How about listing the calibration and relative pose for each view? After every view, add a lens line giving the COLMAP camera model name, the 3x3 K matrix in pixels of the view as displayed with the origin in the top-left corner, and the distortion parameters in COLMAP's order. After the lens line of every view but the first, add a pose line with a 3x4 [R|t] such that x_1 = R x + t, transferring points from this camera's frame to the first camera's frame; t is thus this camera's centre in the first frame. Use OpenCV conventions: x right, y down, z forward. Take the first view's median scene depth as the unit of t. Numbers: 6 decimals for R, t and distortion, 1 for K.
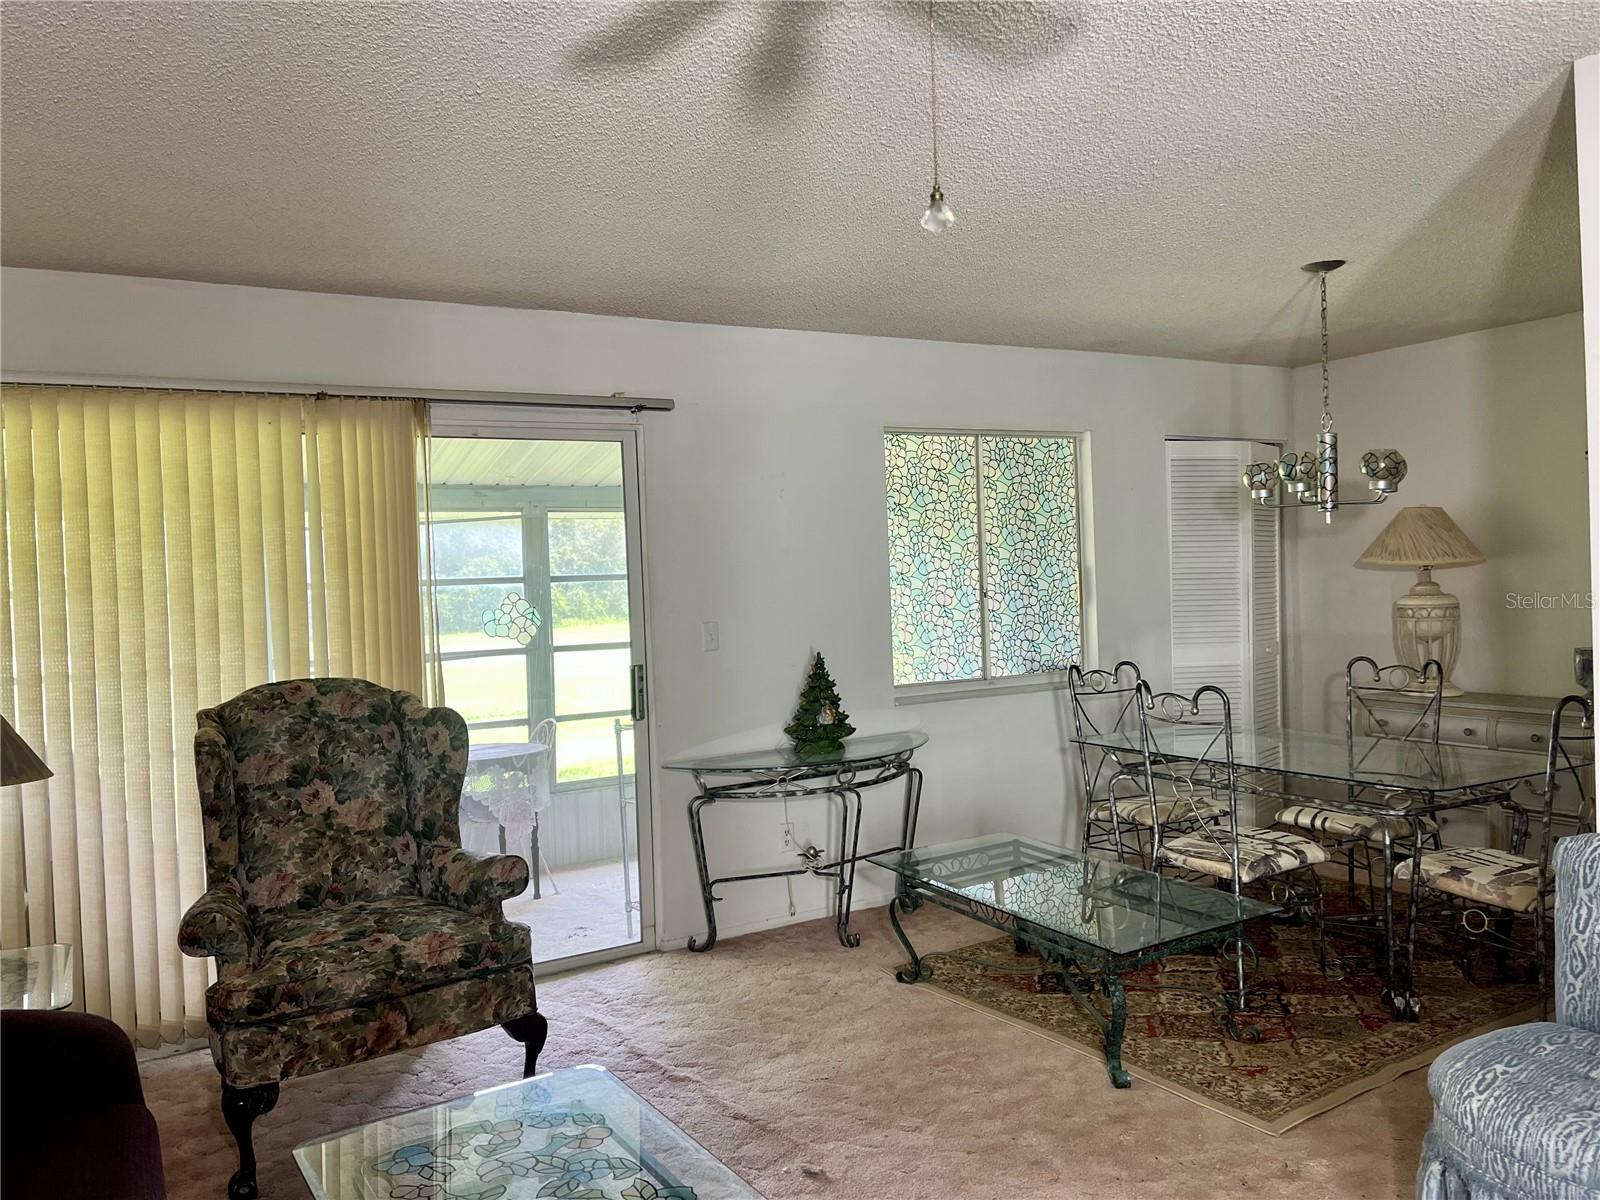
lens RADIAL K [[1247.7, 0, 800.0], [0, 1247.7, 600.0], [0, 0, 1]] dist [0.073182, 0.000760]
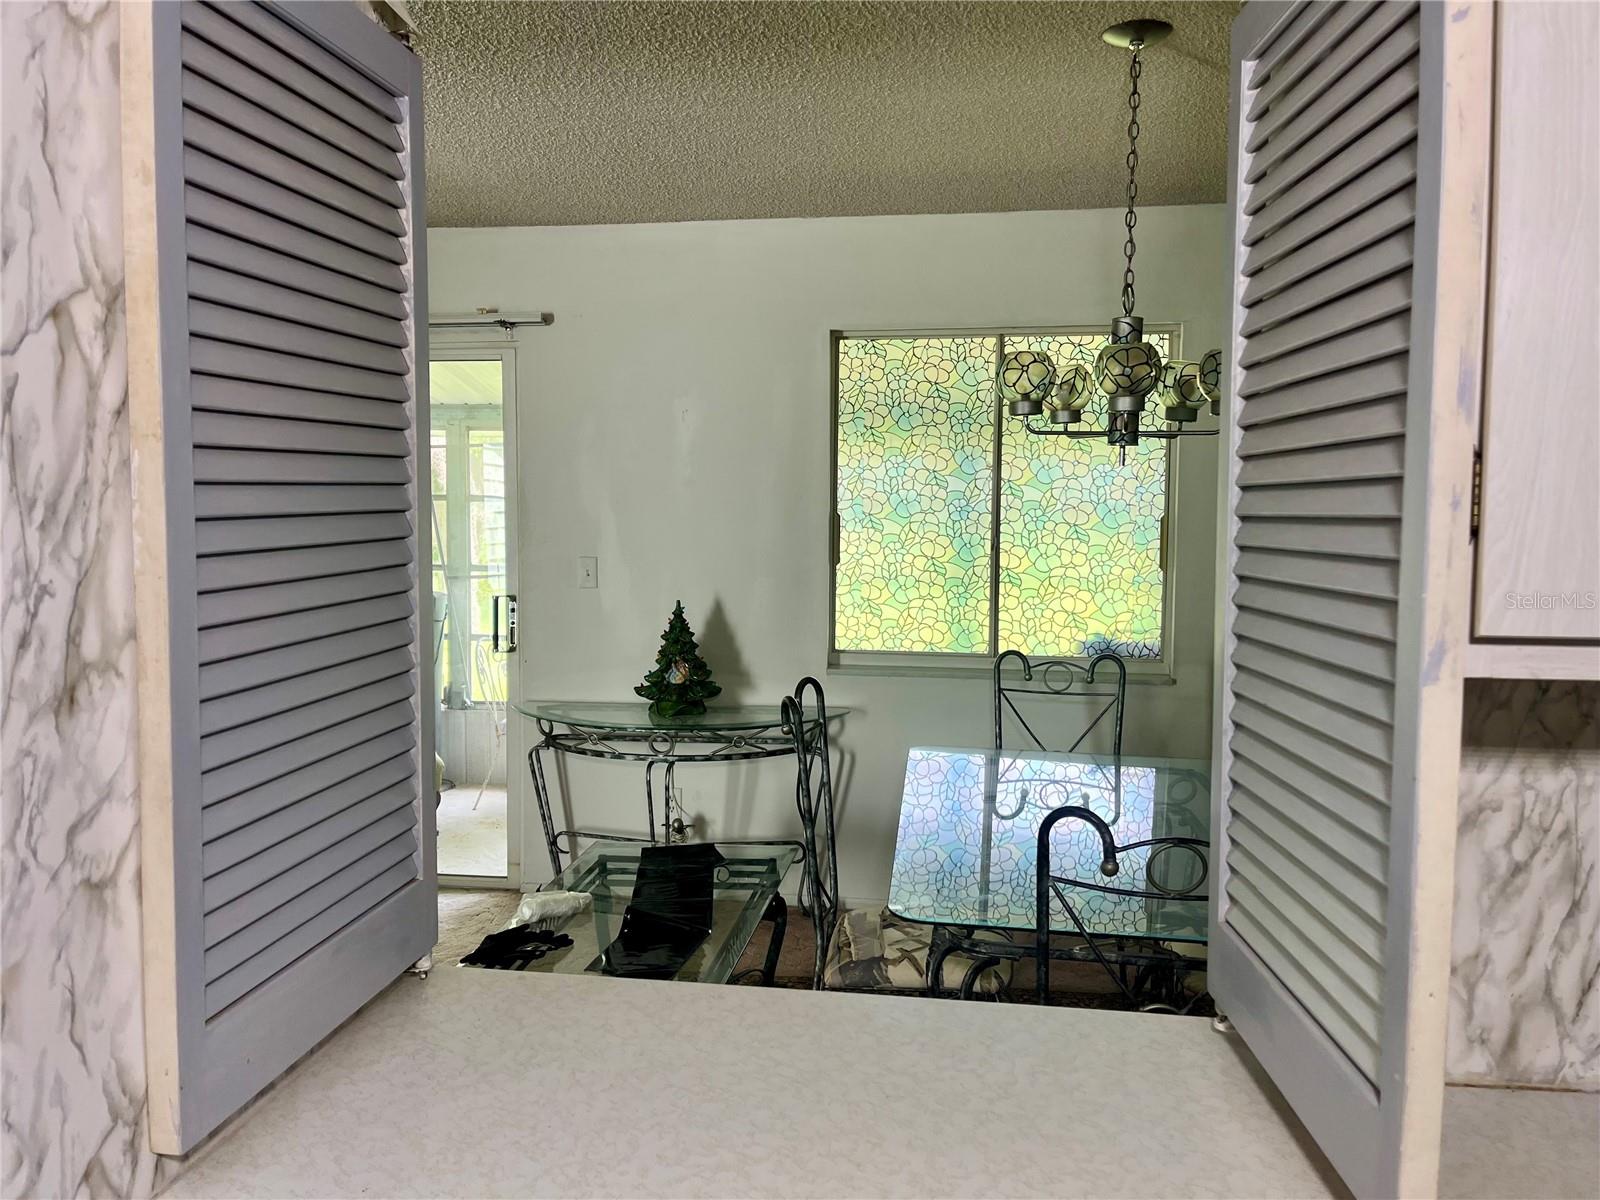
lens RADIAL K [[1247.7, 0, 800.0], [0, 1247.7, 600.0], [0, 0, 1]] dist [0.073182, 0.000760]
pose [[0.773780, 0.093136, -0.626570, 0.554234], [-0.049340, 0.994989, 0.086967, -0.033468], [0.631530, -0.036378, 0.774497, 0.340726]]
